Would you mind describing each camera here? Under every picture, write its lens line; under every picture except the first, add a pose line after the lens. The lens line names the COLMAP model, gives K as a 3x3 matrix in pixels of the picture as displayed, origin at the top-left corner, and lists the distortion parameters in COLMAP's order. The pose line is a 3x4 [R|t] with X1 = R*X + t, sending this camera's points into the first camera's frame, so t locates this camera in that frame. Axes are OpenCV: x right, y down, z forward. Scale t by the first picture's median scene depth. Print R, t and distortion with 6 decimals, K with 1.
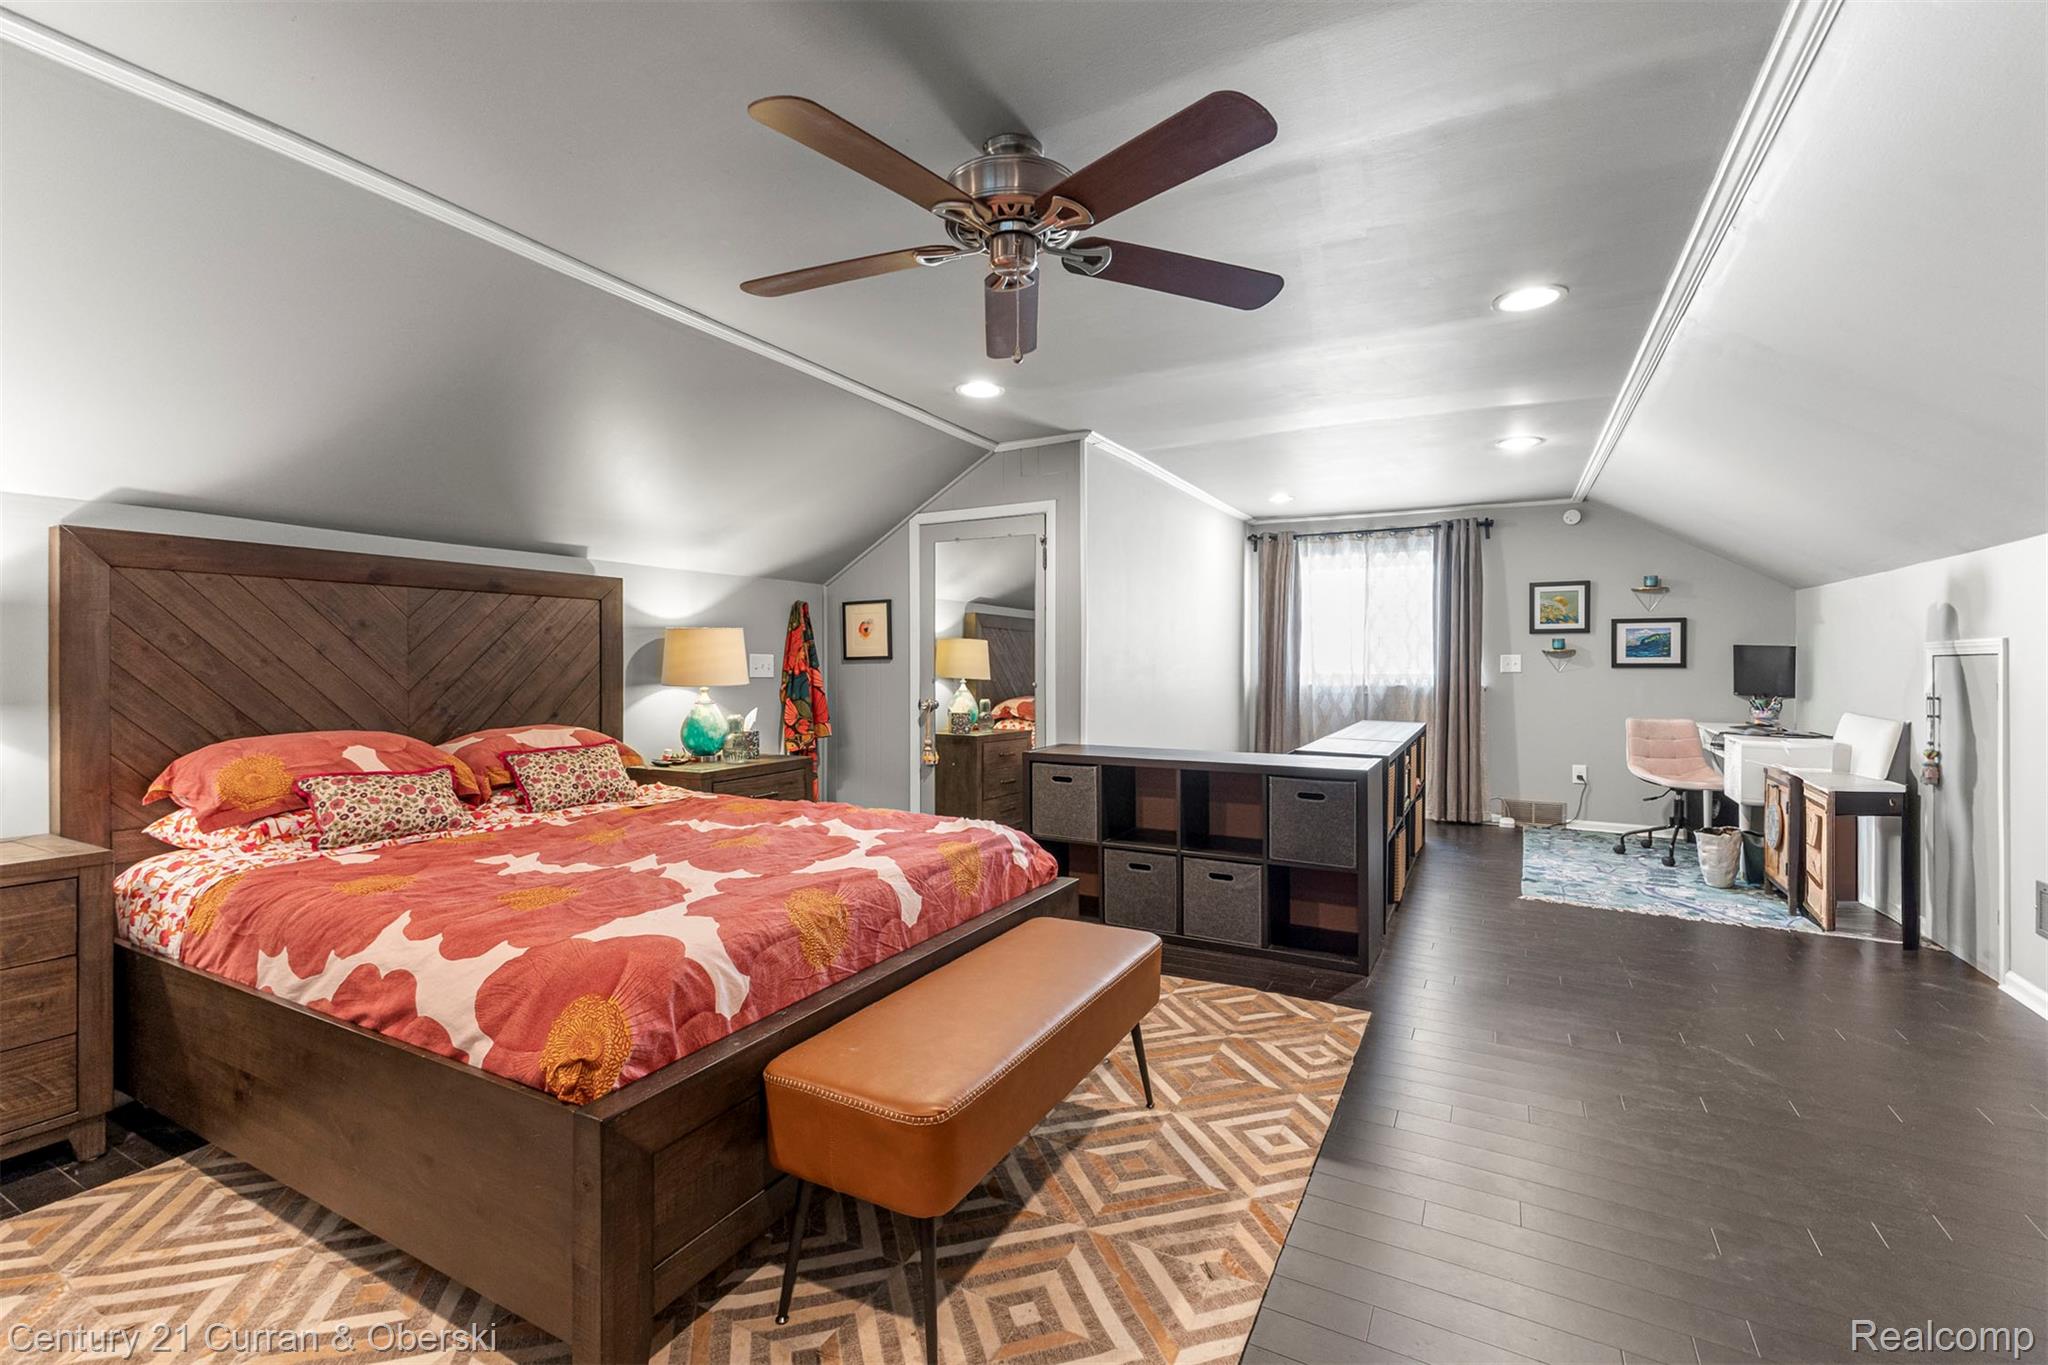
lens RADIAL K [[889.0, 0, 1029.8], [0, 889.0, 665.8], [0, 0, 1]] dist [0.003719, 0.001135]
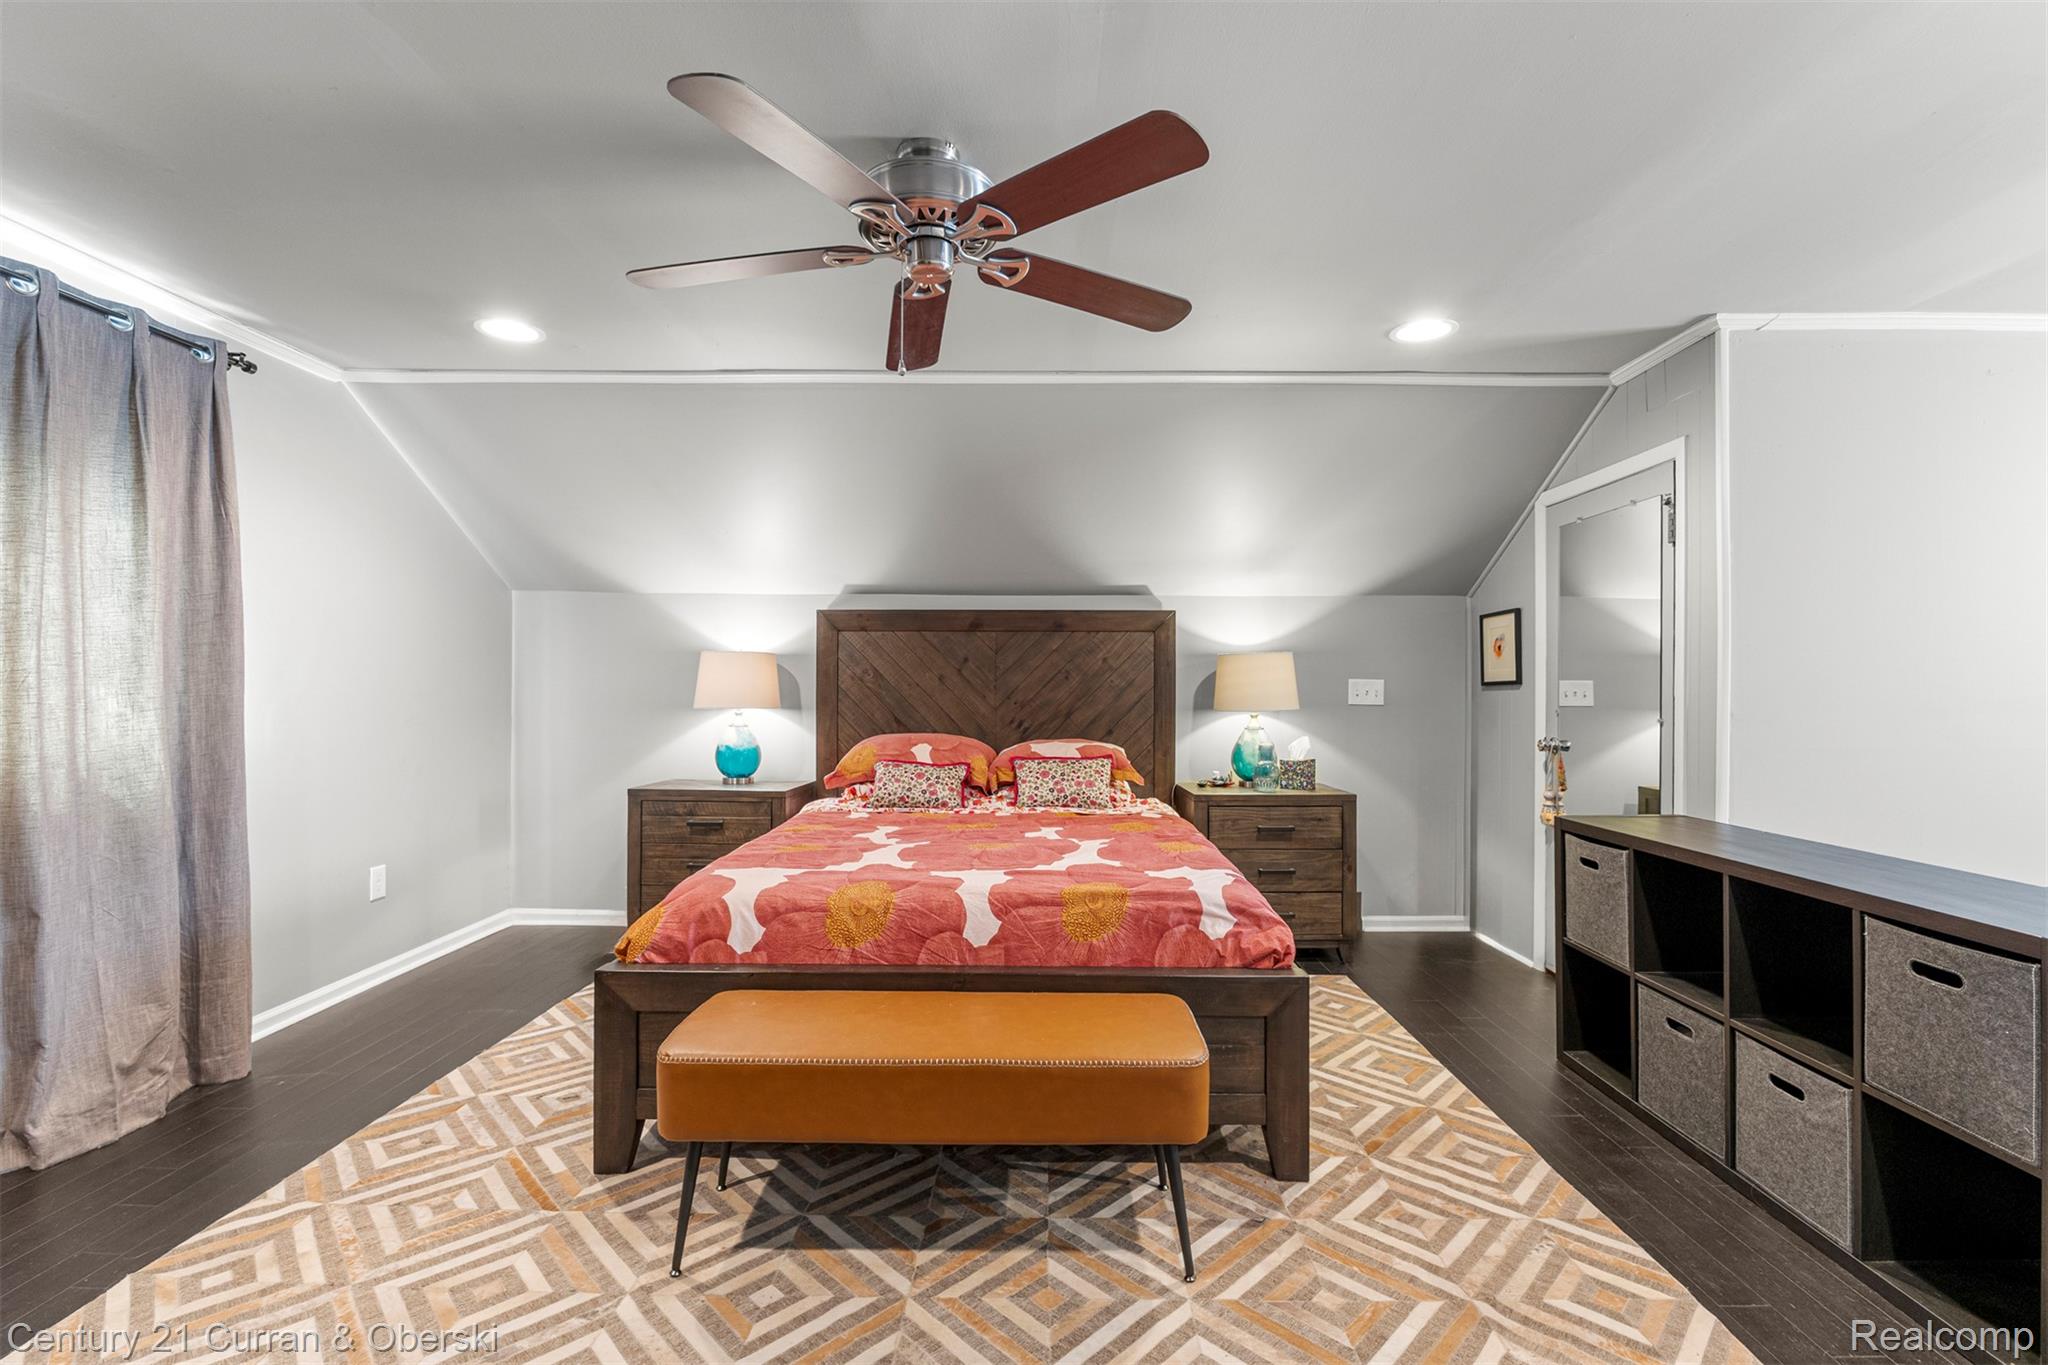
lens RADIAL K [[920.6, 0, 1036.7], [0, 920.6, 690.8], [0, 0, 1]] dist [-0.010798, -0.000033]
pose [[0.464540, 0.002287, -0.885549, 0.607070], [-0.006608, 0.999978, -0.000884, 0.002678], [0.885528, 0.006262, 0.464545, 0.424135]]
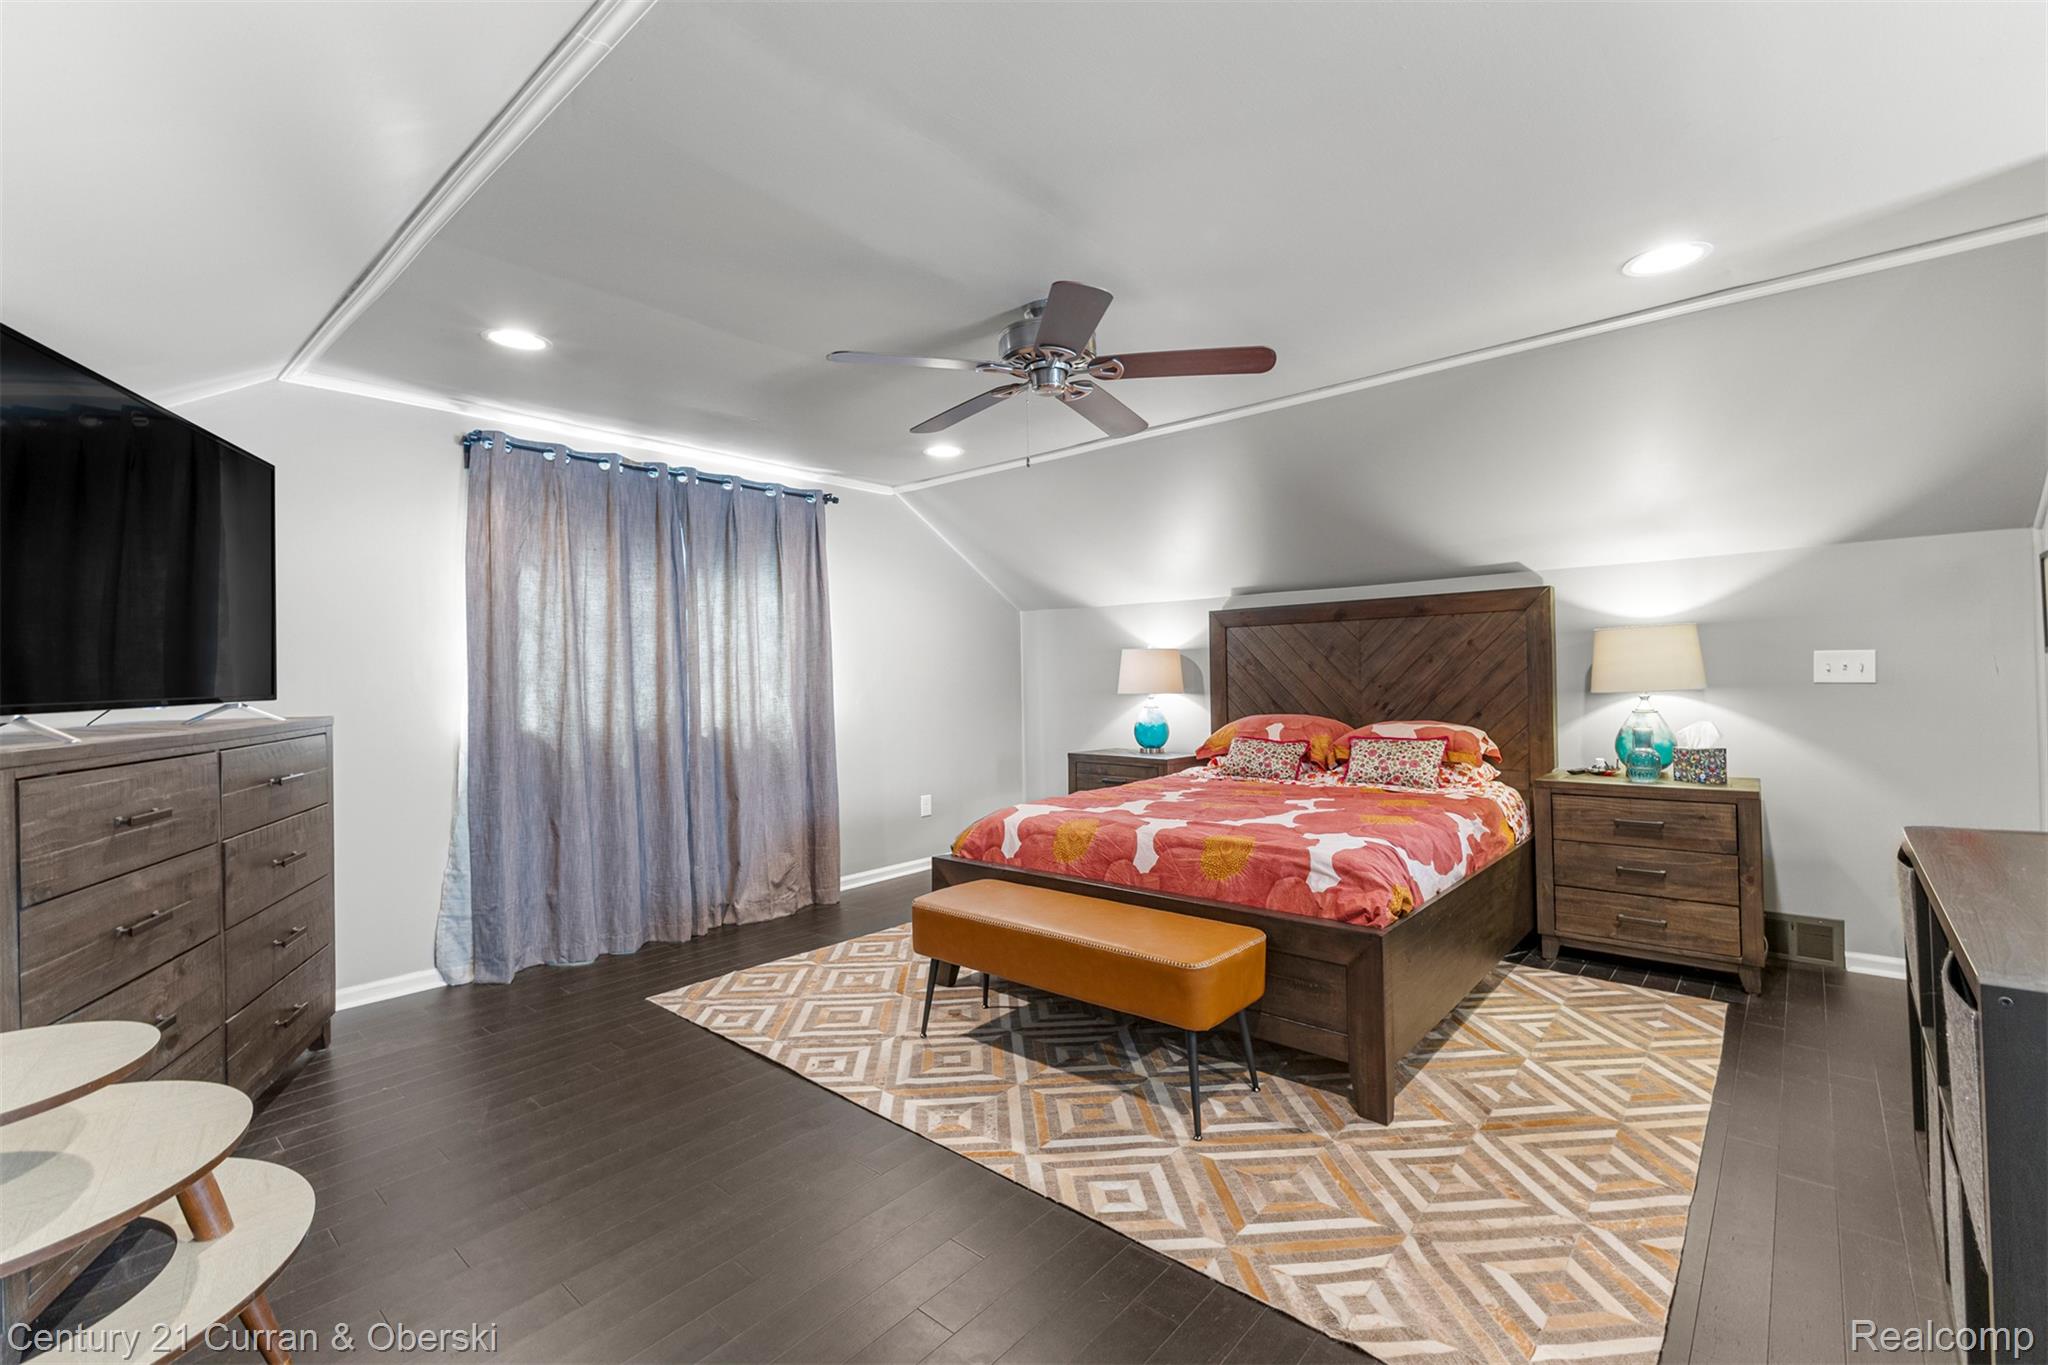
lens RADIAL K [[889.0, 0, 1025.3], [0, 889.0, 679.5], [0, 0, 1]] dist [0.003719, 0.001135]
pose [[-0.226591, 0.003217, -0.973985, 0.886552], [0.013727, 0.999906, 0.000109, 0.001375], [0.973893, -0.013345, -0.226614, 0.839252]]
